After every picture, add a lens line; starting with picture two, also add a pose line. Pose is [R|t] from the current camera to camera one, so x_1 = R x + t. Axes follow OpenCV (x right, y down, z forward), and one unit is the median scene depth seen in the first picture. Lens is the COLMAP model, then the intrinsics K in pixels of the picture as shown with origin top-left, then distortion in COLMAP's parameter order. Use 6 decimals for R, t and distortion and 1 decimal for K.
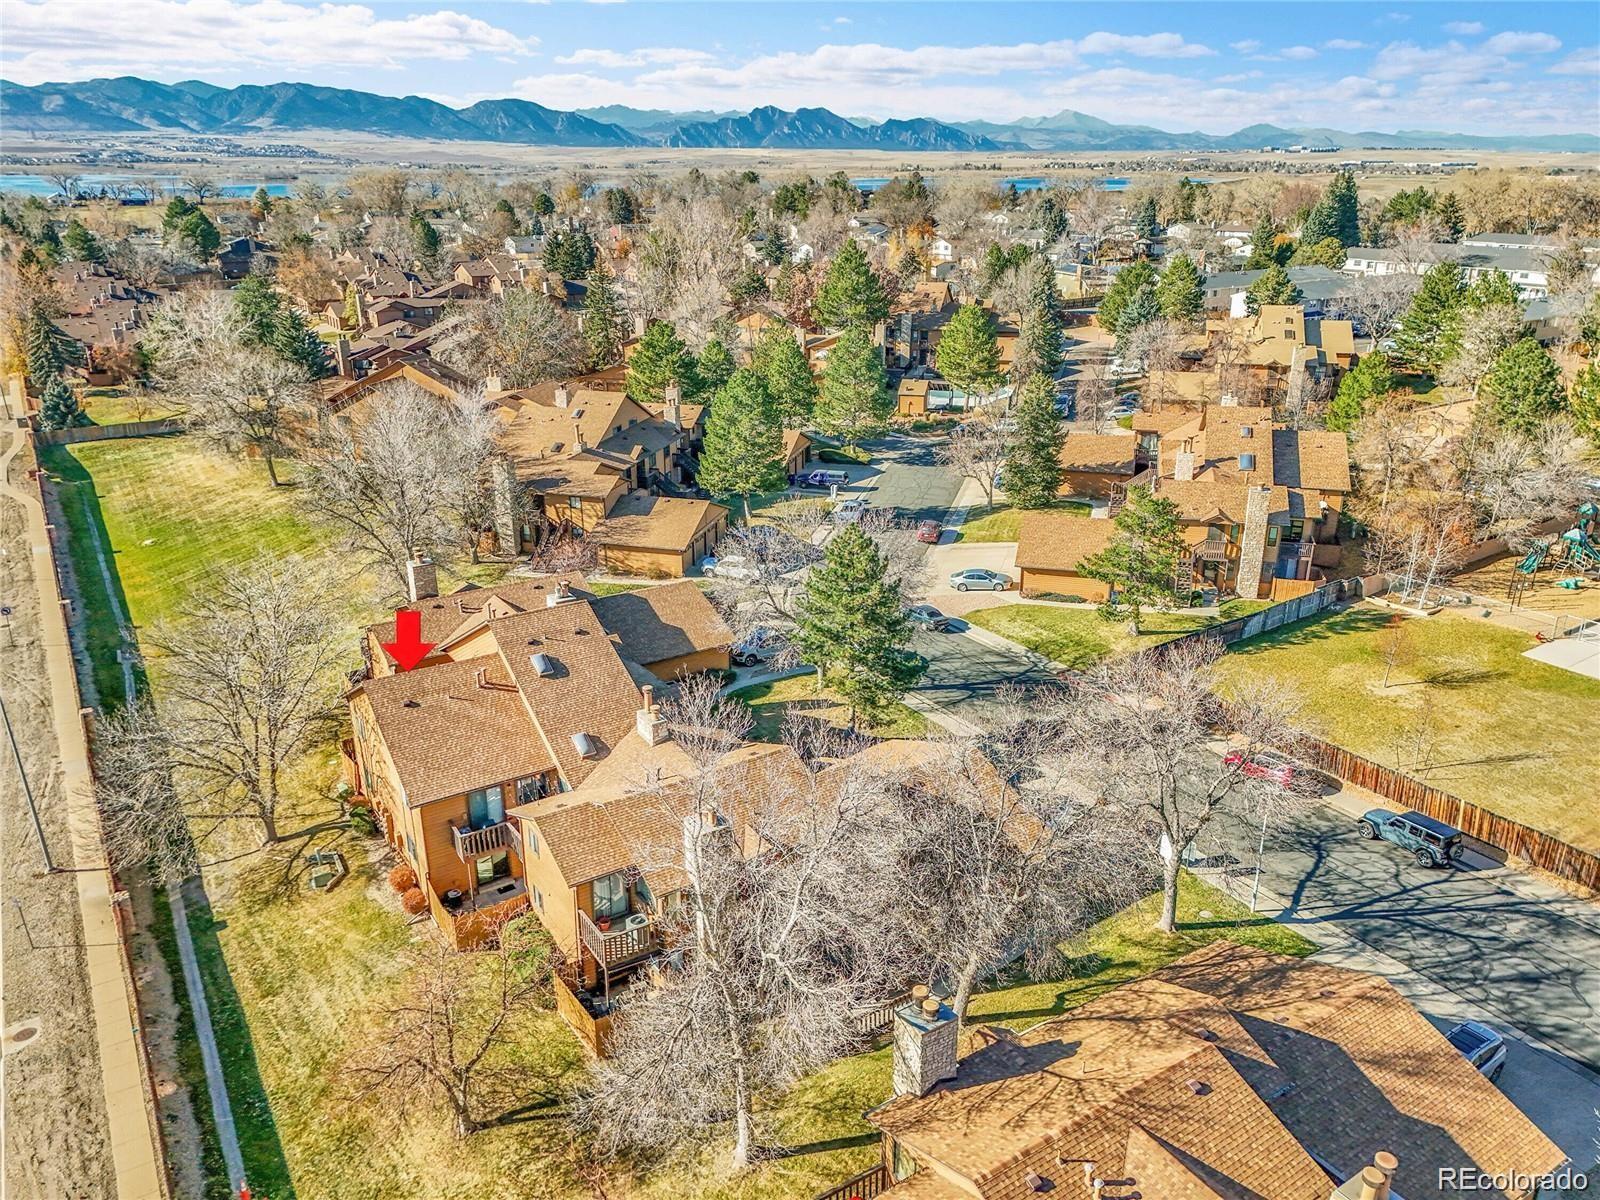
lens RADIAL K [[1171.4, 0, 811.3], [0, 1171.4, 598.2], [0, 0, 1]] dist [0.071323, -0.053706]
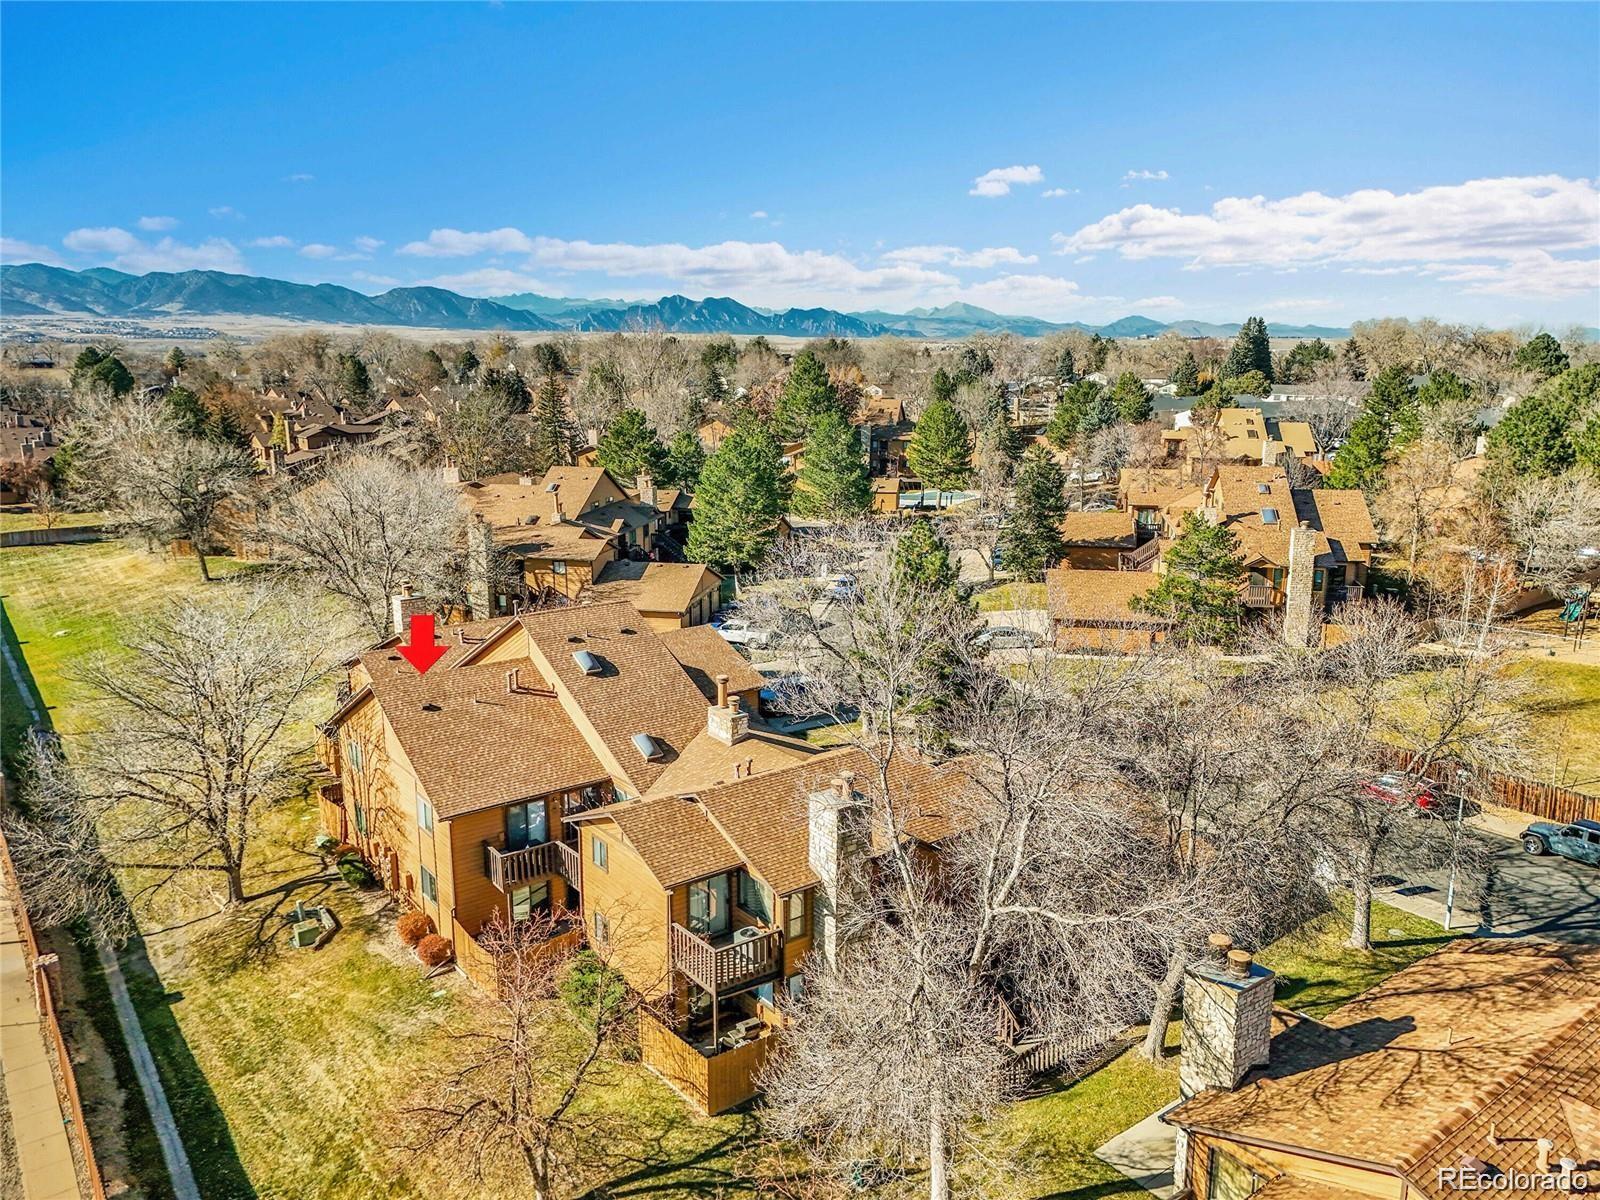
lens RADIAL K [[1171.4, 0, 811.3], [0, 1171.4, 598.2], [0, 0, 1]] dist [0.071323, -0.053706]
pose [[0.997053, -0.013064, 0.075594, -0.127943], [0.023642, 0.989758, -0.140782, 0.128875], [-0.072981, 0.142155, 0.987150, 0.148371]]
